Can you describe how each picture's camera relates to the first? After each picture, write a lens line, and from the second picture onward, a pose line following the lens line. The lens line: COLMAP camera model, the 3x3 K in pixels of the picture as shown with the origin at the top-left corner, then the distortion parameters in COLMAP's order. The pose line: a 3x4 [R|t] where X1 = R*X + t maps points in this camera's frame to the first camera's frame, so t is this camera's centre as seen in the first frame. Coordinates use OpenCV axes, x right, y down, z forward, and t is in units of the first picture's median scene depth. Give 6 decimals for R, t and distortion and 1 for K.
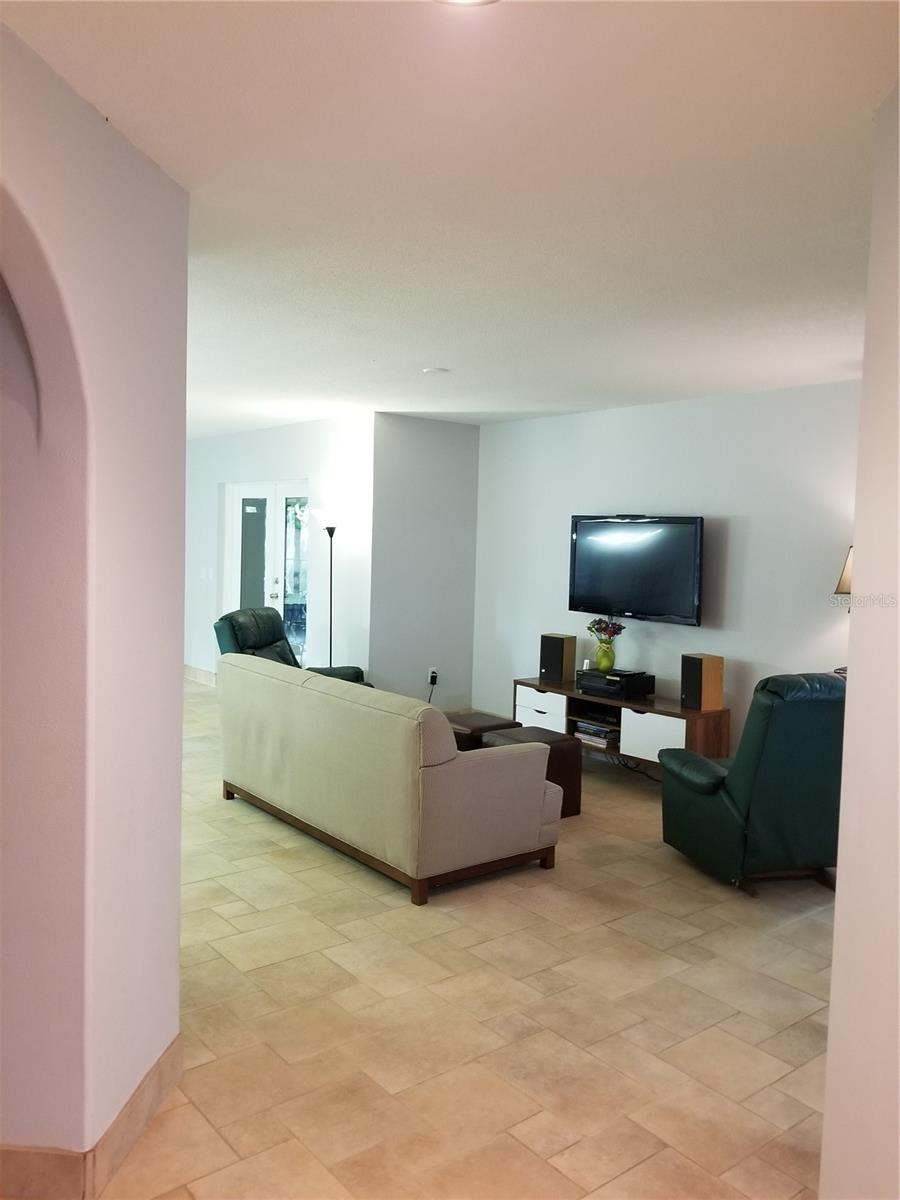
lens RADIAL K [[942.9, 0, 473.7], [0, 942.9, 583.5], [0, 0, 1]] dist [0.042038, -0.053784]
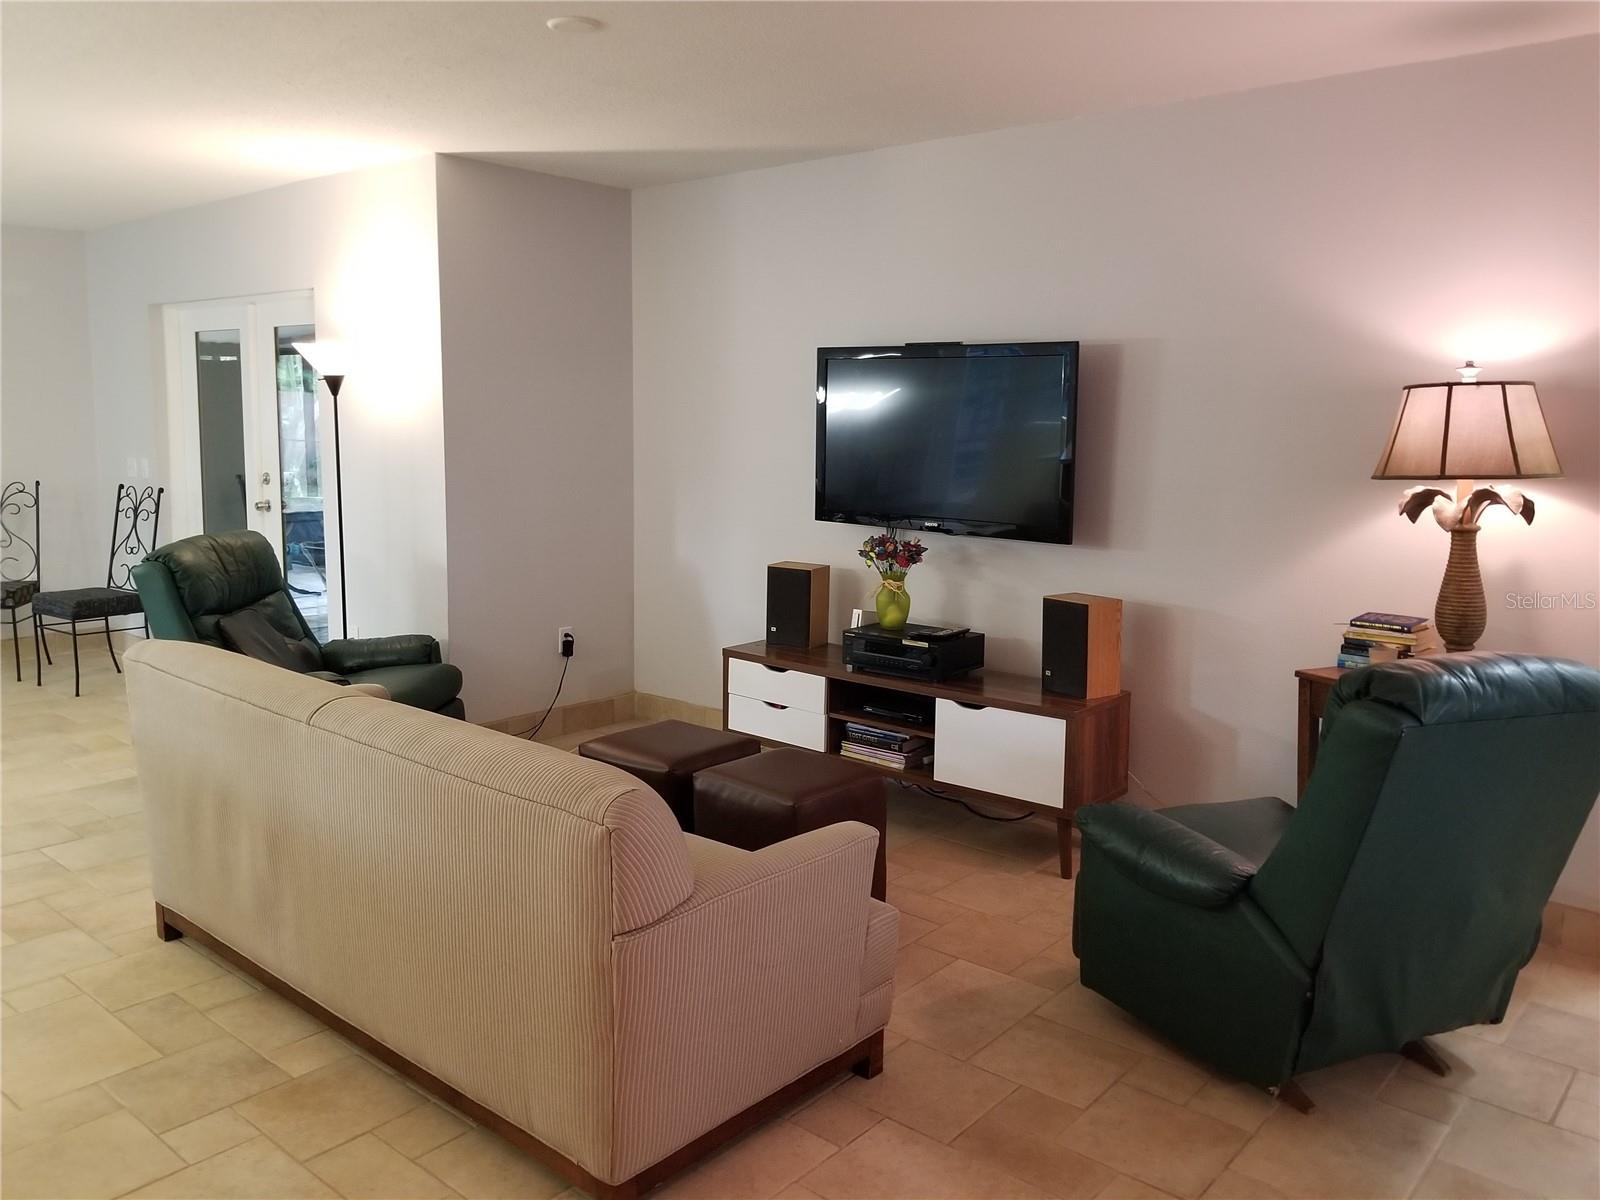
lens RADIAL K [[1257.2, 0, 780.5], [0, 1257.2, 573.2], [0, 0, 1]] dist [0.042038, -0.053784]
pose [[0.986450, -0.040103, 0.159085, -0.044732], [0.026559, 0.995909, 0.086369, -0.005361], [-0.161898, -0.080974, 0.983480, 0.312315]]
